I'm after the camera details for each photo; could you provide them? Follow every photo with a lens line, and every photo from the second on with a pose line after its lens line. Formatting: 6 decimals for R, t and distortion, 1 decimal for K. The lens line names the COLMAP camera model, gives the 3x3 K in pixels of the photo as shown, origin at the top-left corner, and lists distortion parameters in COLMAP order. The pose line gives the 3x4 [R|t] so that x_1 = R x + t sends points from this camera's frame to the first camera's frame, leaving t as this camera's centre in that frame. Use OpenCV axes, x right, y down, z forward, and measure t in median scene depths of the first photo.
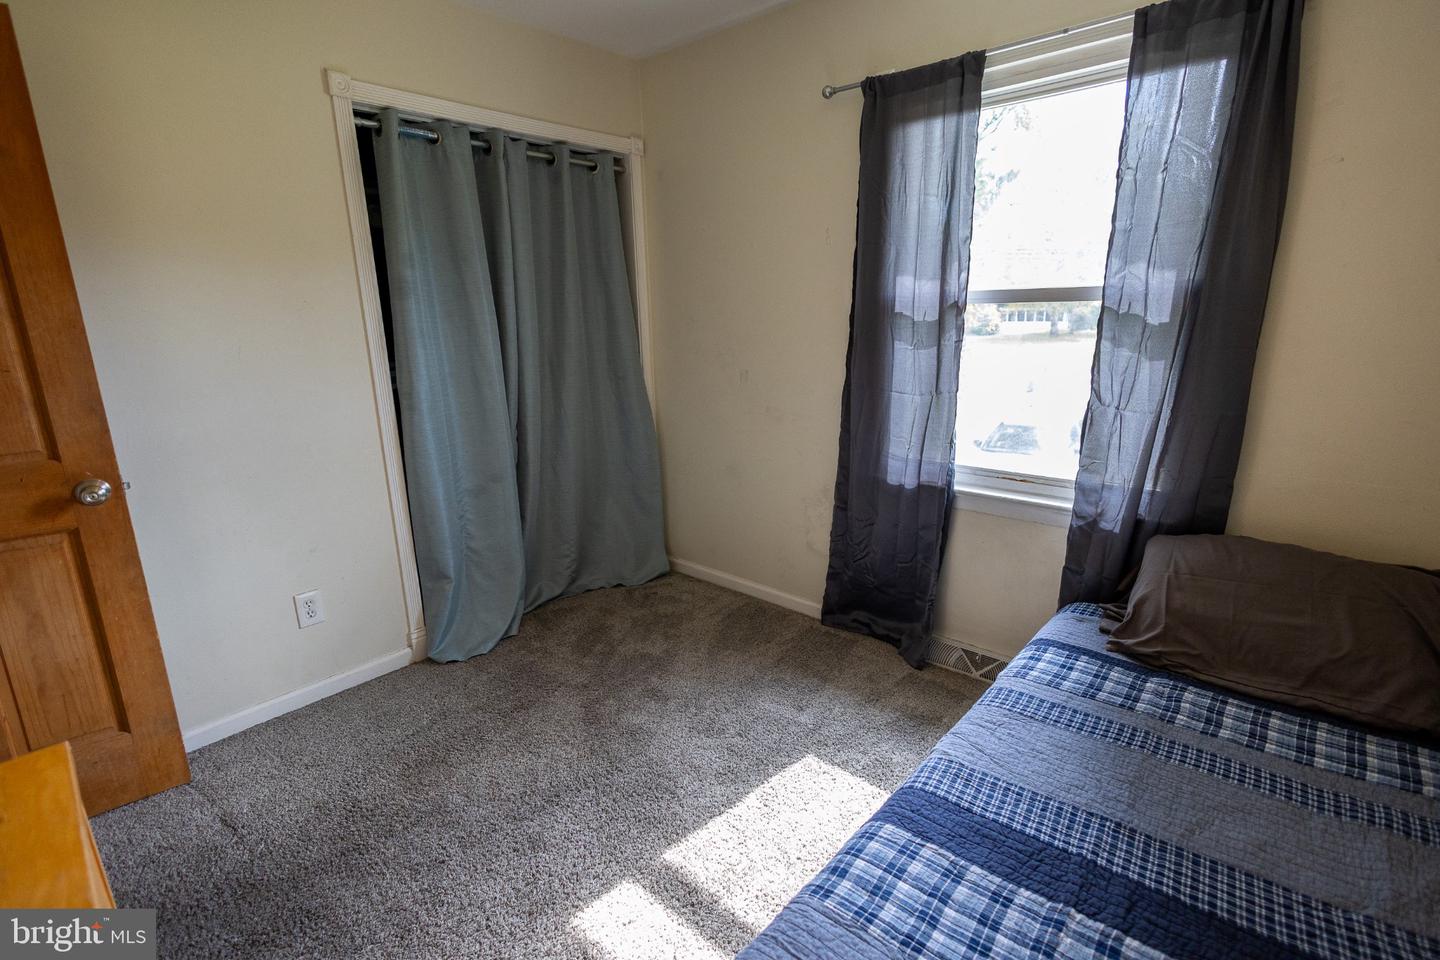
lens RADIAL K [[673.8, 0, 720.0], [0, 673.8, 480.0], [0, 0, 1]] dist [0.010089, -0.000022]
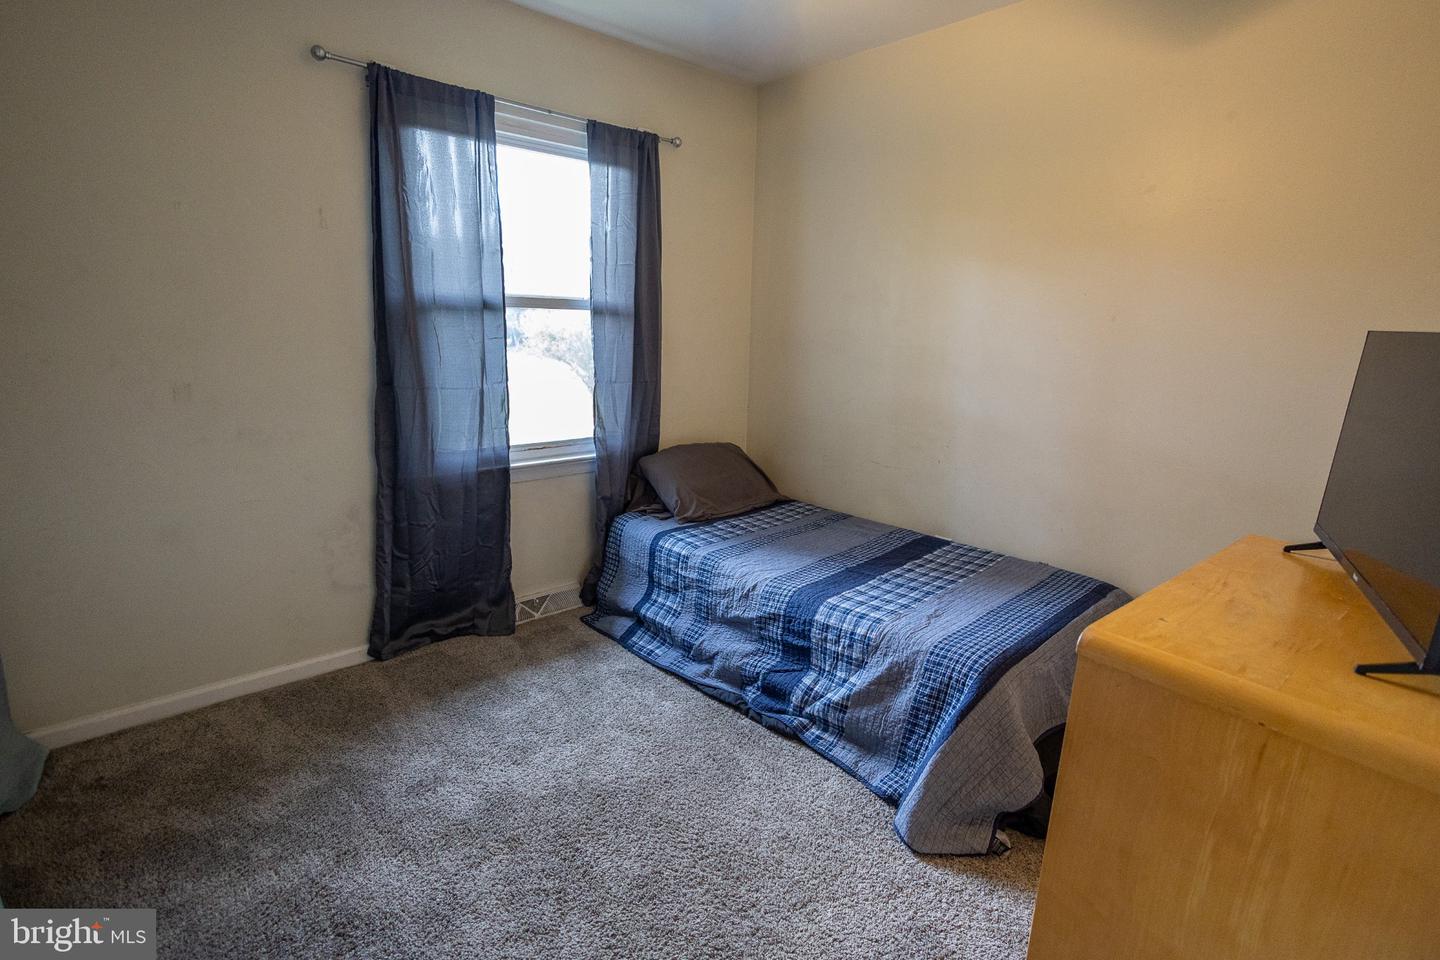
lens RADIAL K [[673.8, 0, 720.0], [0, 673.8, 480.0], [0, 0, 1]] dist [0.010089, -0.000022]
pose [[0.132752, -0.200987, 0.970557, -0.757184], [0.221637, 0.960447, 0.168578, -0.081557], [-0.966051, 0.192732, 0.172047, 0.473156]]
